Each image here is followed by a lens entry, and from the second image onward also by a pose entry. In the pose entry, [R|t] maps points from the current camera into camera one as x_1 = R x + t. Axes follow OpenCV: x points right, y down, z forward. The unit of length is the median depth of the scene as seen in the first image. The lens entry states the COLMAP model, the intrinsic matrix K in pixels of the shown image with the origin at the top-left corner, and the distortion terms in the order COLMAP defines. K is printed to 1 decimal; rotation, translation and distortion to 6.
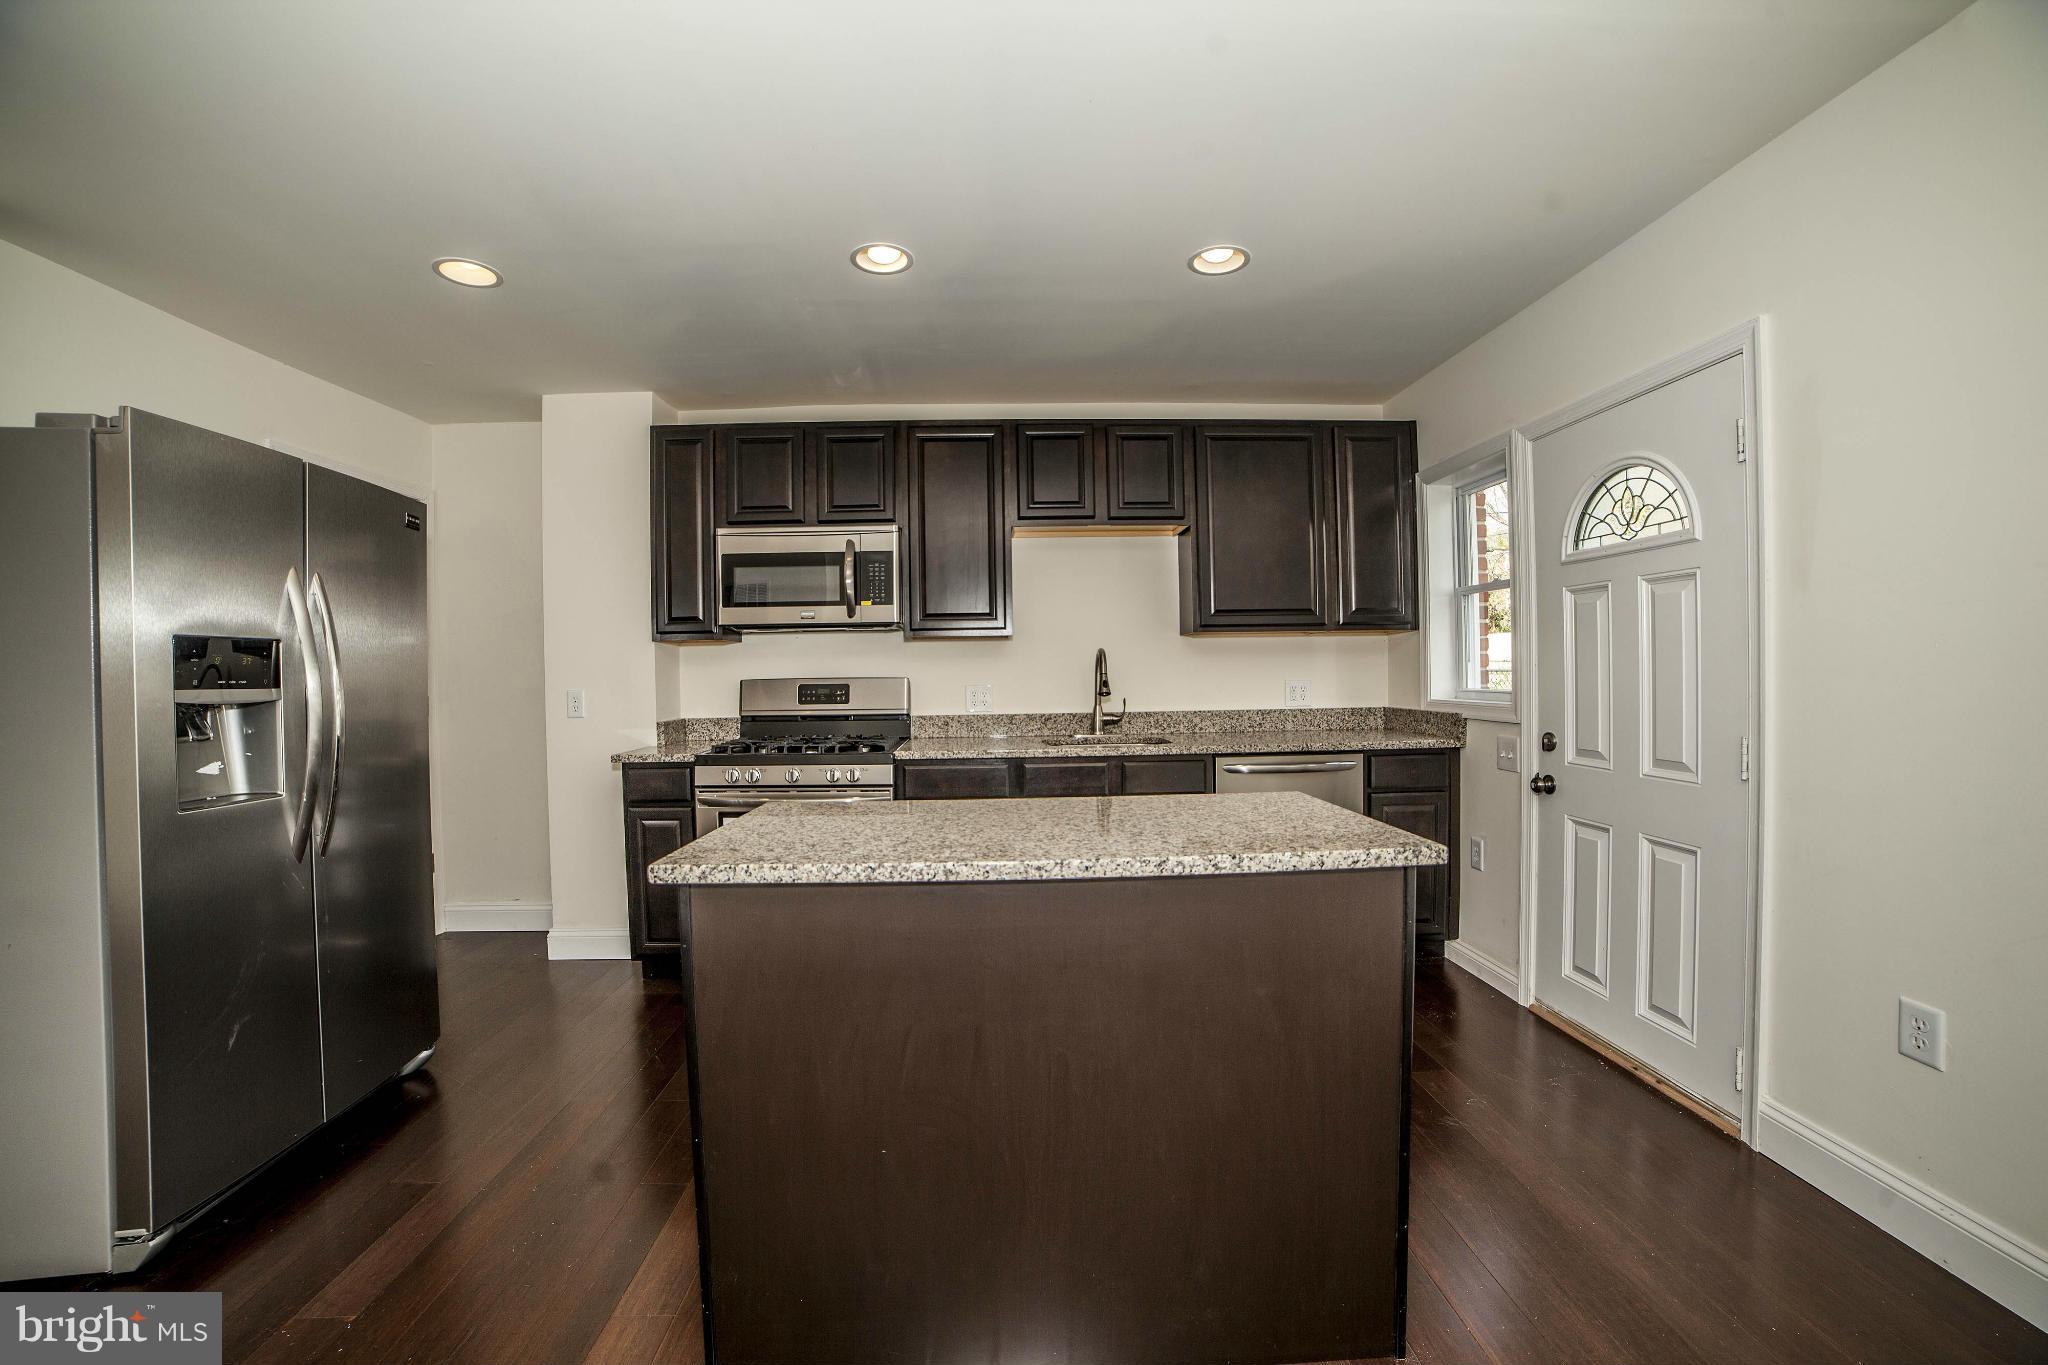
lens RADIAL K [[841.5, 0, 1024.0], [0, 841.5, 682.5], [0, 0, 1]] dist [-0.100195, 0.036796]
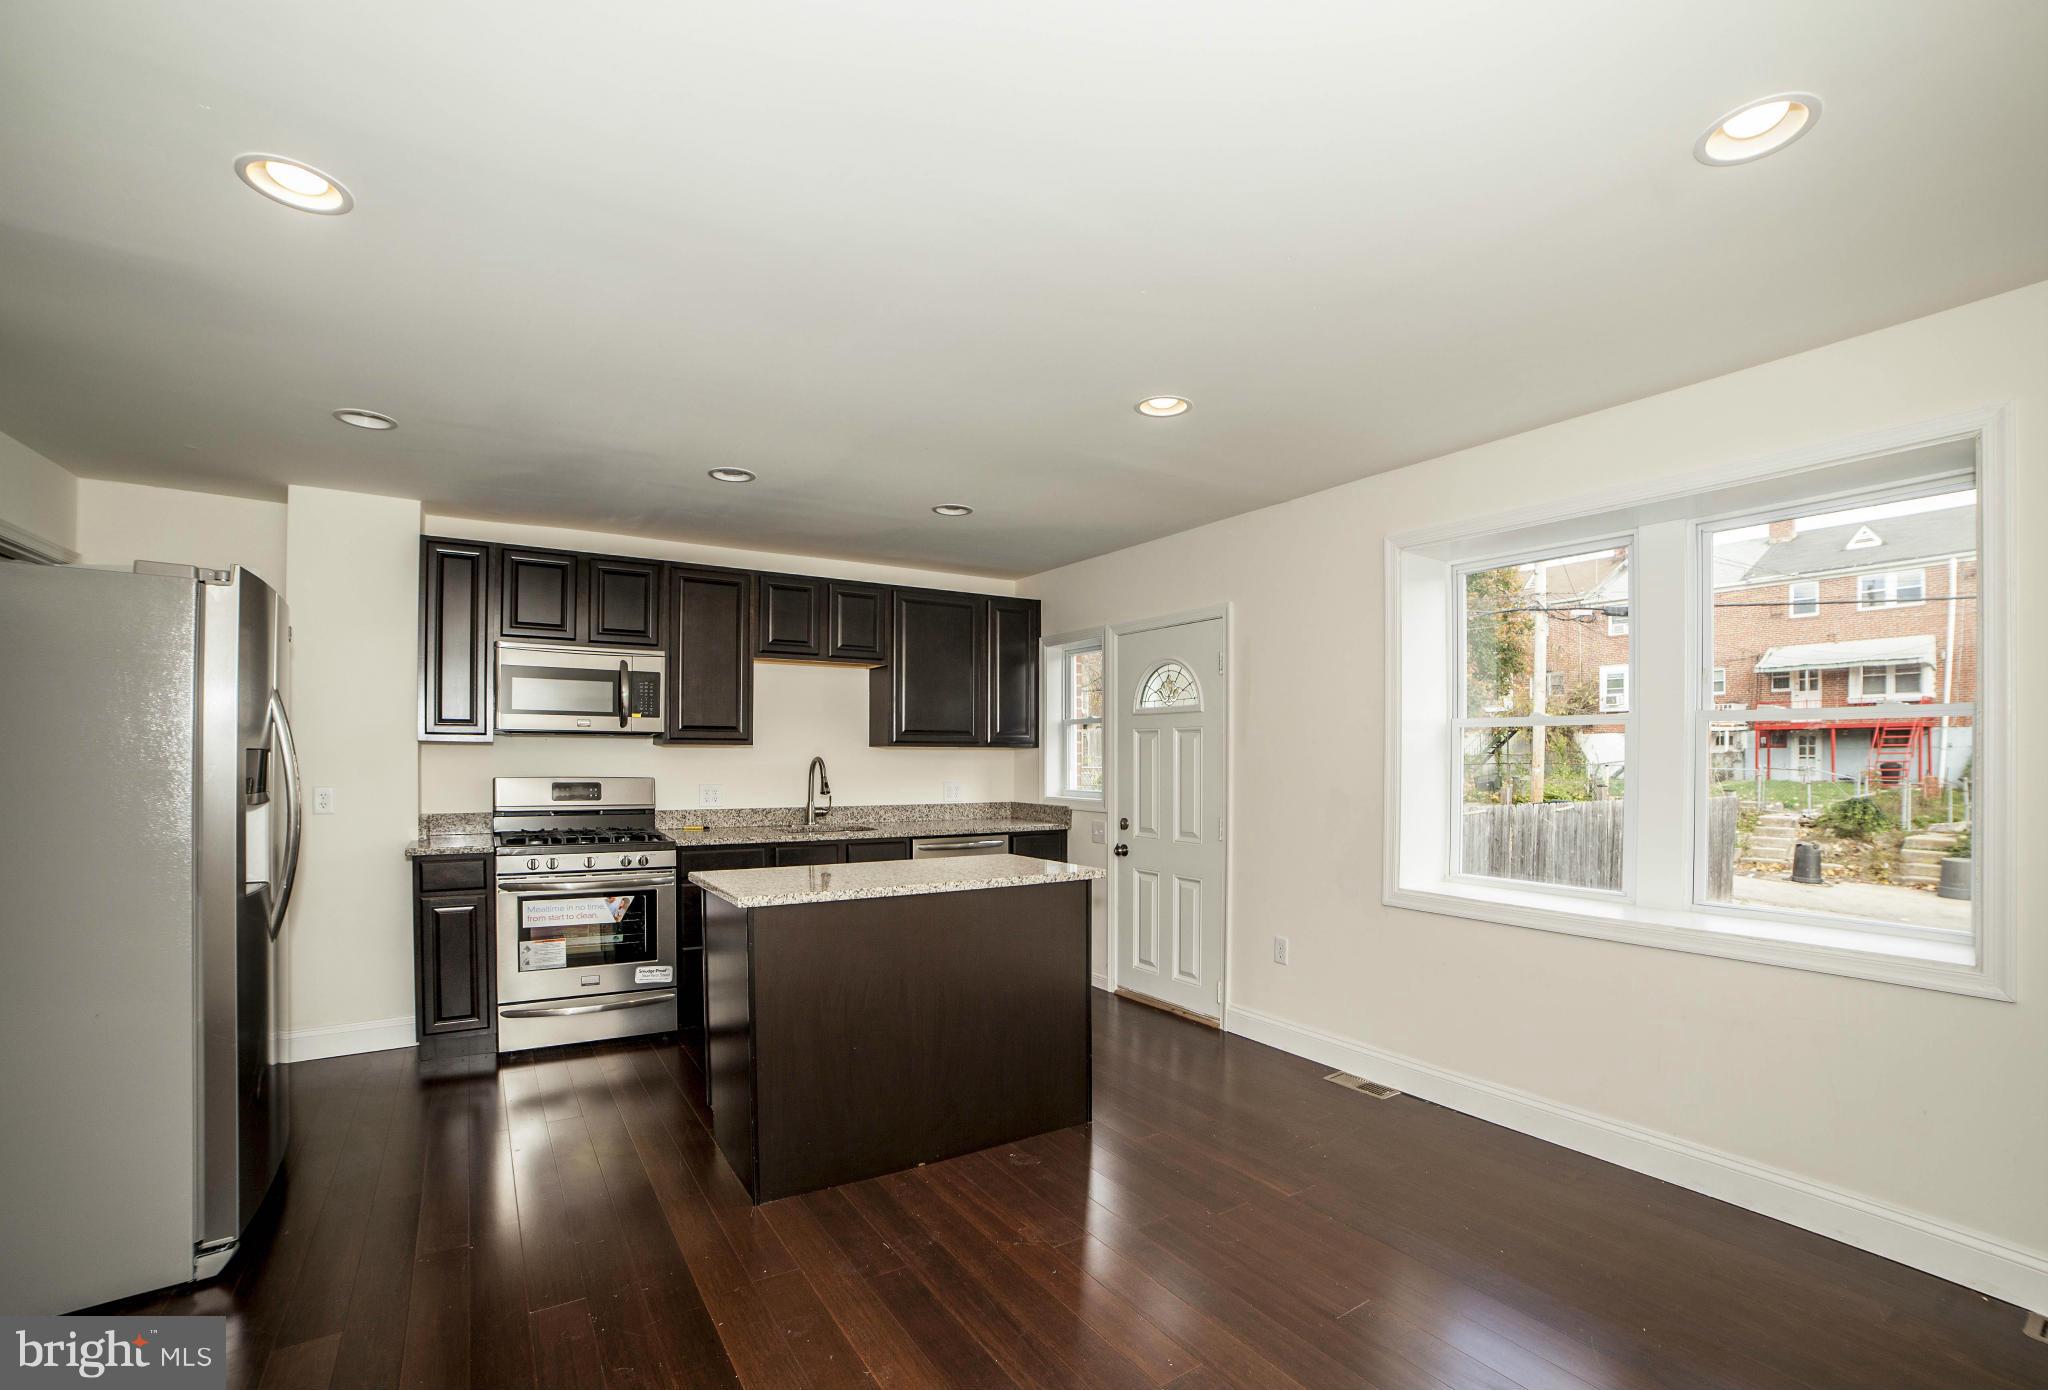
lens RADIAL K [[863.8, 0, 1060.2], [0, 863.8, 760.3], [0, 0, 1]] dist [-0.030880, 0.000140]
pose [[0.859557, 0.021693, 0.510579, -0.302971], [-0.012422, 0.999690, -0.021561, -0.012805], [-0.510889, 0.012190, 0.859560, -0.365763]]
